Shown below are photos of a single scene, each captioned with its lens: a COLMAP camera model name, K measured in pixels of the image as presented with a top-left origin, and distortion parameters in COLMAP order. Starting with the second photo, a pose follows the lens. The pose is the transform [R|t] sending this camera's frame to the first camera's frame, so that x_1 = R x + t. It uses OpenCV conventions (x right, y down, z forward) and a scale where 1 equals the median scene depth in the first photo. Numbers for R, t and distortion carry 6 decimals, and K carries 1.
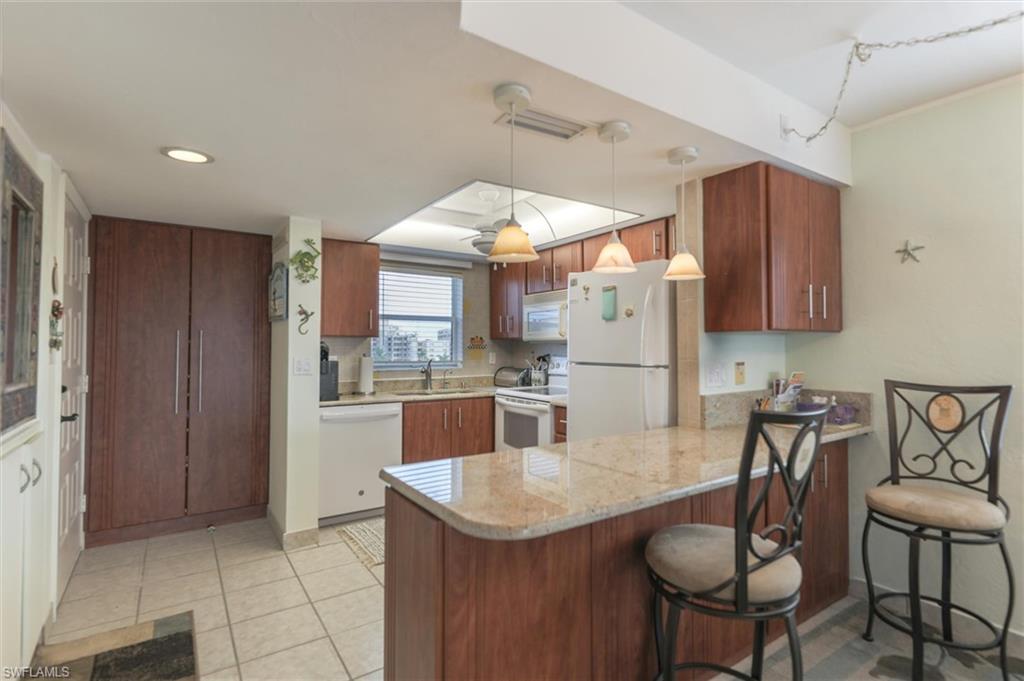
lens RADIAL K [[497.6, 0, 513.0], [0, 497.6, 333.5], [0, 0, 1]] dist [0.000381, 0.000025]
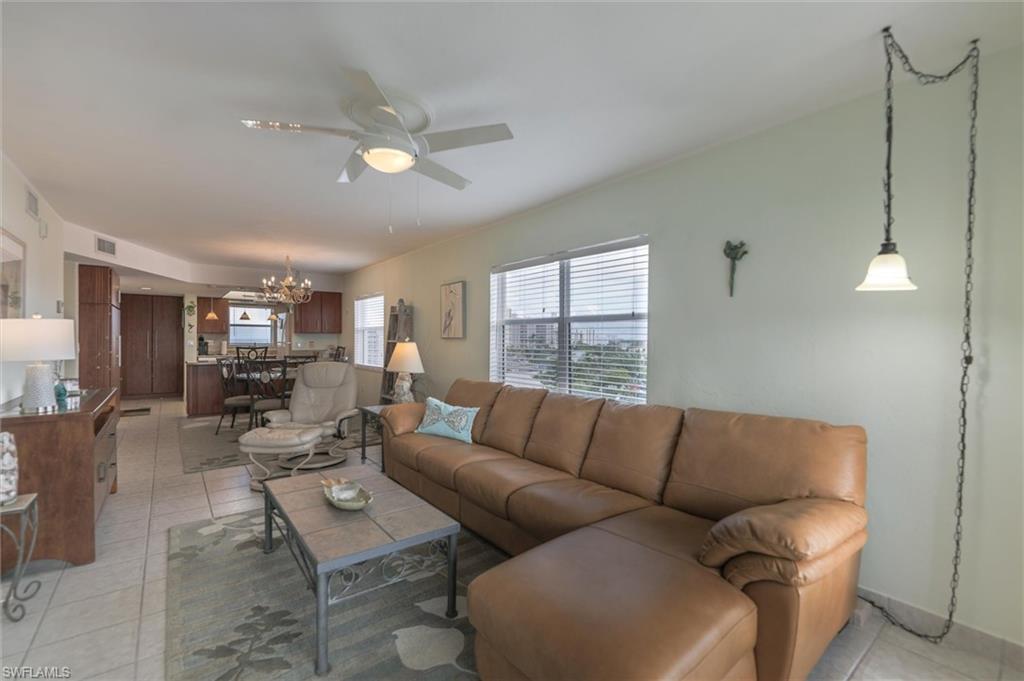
lens RADIAL K [[438.7, 0, 508.8], [0, 438.7, 342.4], [0, 0, 1]] dist [-0.000121, -0.000055]
pose [[0.998368, 0.003536, 0.056991, 1.360197], [-0.005429, 0.999437, 0.033106, -0.037246], [-0.056842, -0.033361, 0.997826, -1.779717]]
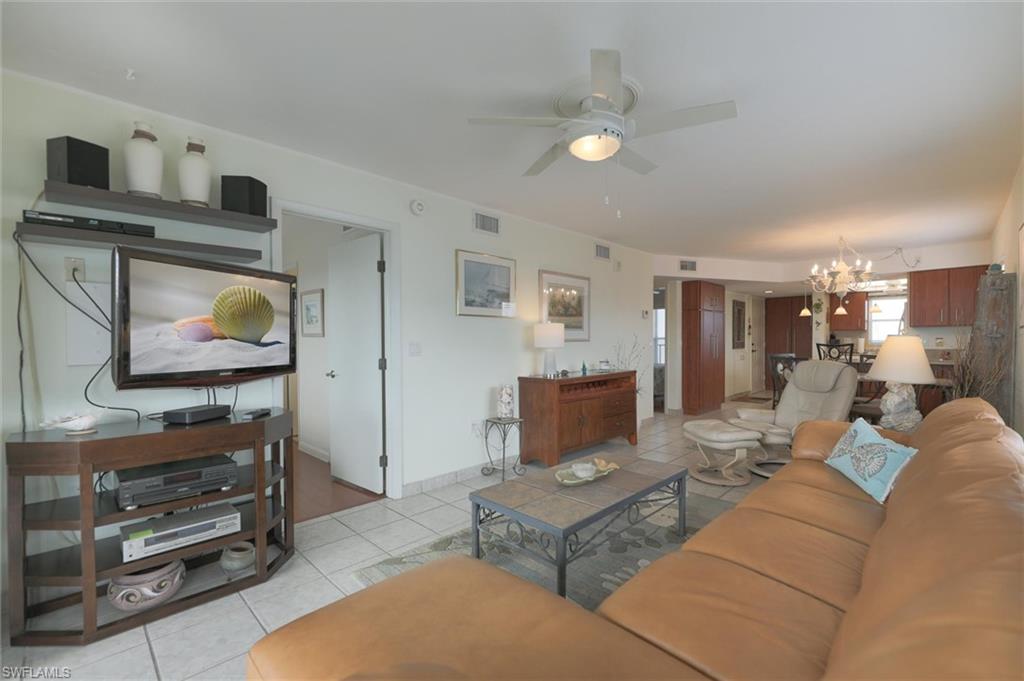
lens RADIAL K [[438.7, 0, 508.8], [0, 438.7, 342.4], [0, 0, 1]] dist [-0.000121, -0.000055]
pose [[0.176572, 0.004018, -0.984280, 1.868356], [0.031295, 0.999463, 0.009694, -0.008387], [0.983790, -0.032515, 0.176351, -1.327079]]
